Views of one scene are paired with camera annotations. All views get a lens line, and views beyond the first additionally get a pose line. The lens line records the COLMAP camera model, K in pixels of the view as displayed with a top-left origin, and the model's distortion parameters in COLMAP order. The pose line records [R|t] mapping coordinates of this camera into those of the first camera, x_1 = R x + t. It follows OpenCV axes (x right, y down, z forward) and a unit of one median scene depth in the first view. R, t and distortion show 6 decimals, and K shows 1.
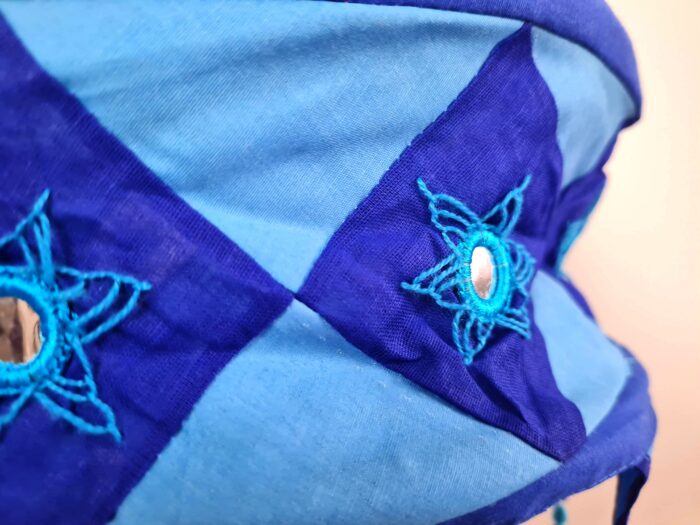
lens RADIAL K [[604.1, 0, 350.0], [0, 604.1, 262.5], [0, 0, 1]] dist [-0.047229, -0.000774]
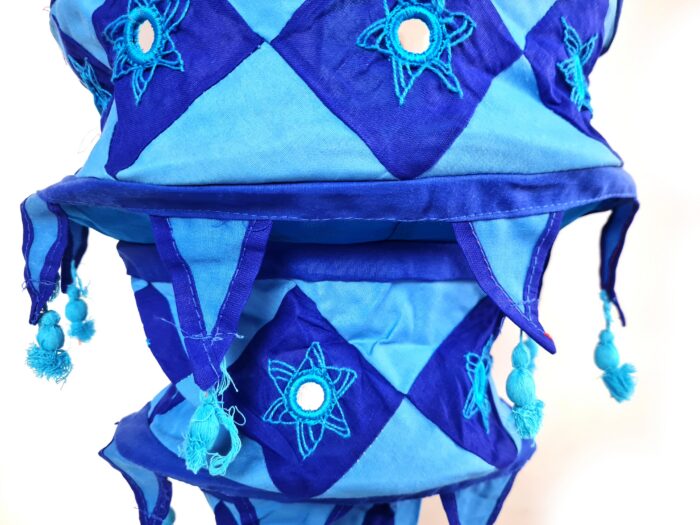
lens RADIAL K [[550.0, 0, 350.0], [0, 550.0, 262.5], [0, 0, 1]] dist [-0.013537, -0.005045]
pose [[0.976095, 0.054140, 0.210491, -0.936249], [-0.051508, 0.998511, -0.017970, 0.765807], [-0.211150, 0.006698, 0.977431, -0.642916]]
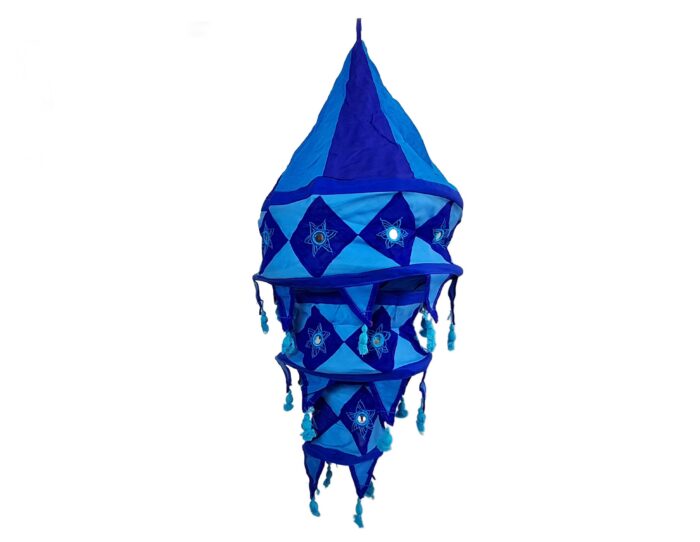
lens RADIAL K [[395.8, 0, 324.1], [0, 395.8, 250.9], [0, 0, 1]] dist [-0.087531, 0.000000]
pose [[0.946536, 0.015752, -0.322214, 0.893508], [-0.037224, 0.997469, -0.060585, 0.470282], [0.320444, 0.069340, 0.944726, -3.003305]]
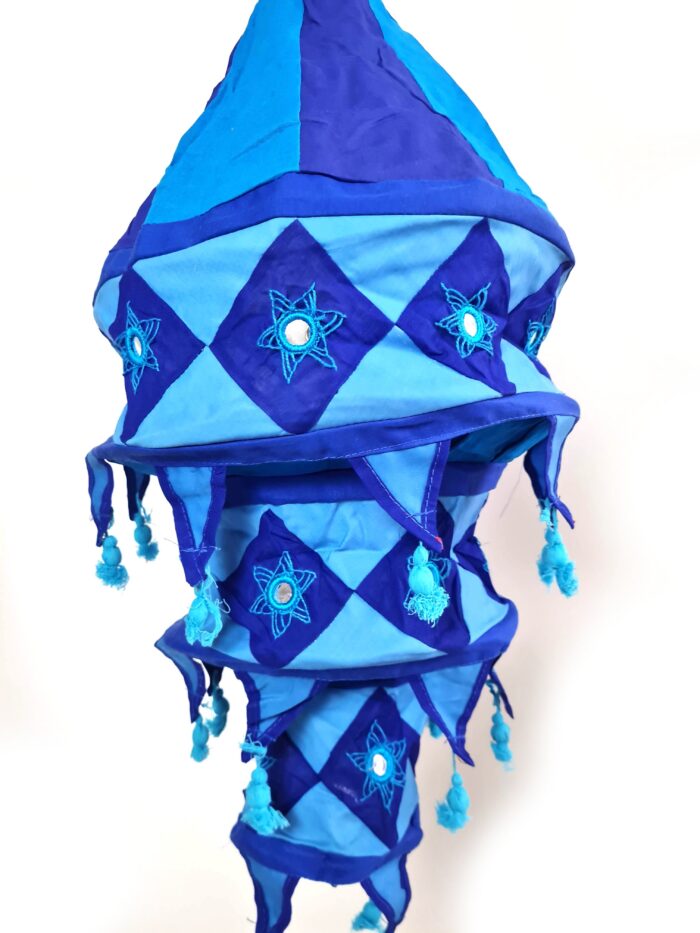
lens RADIAL K [[698.9, 0, 350.0], [0, 698.9, 466.5], [0, 0, 1]] dist [0.003138, 0.000087]
pose [[0.998396, -0.016000, -0.054315, -0.120460], [0.015763, 0.999864, -0.004798, 0.644846], [0.054384, 0.003934, 0.998512, -1.949913]]
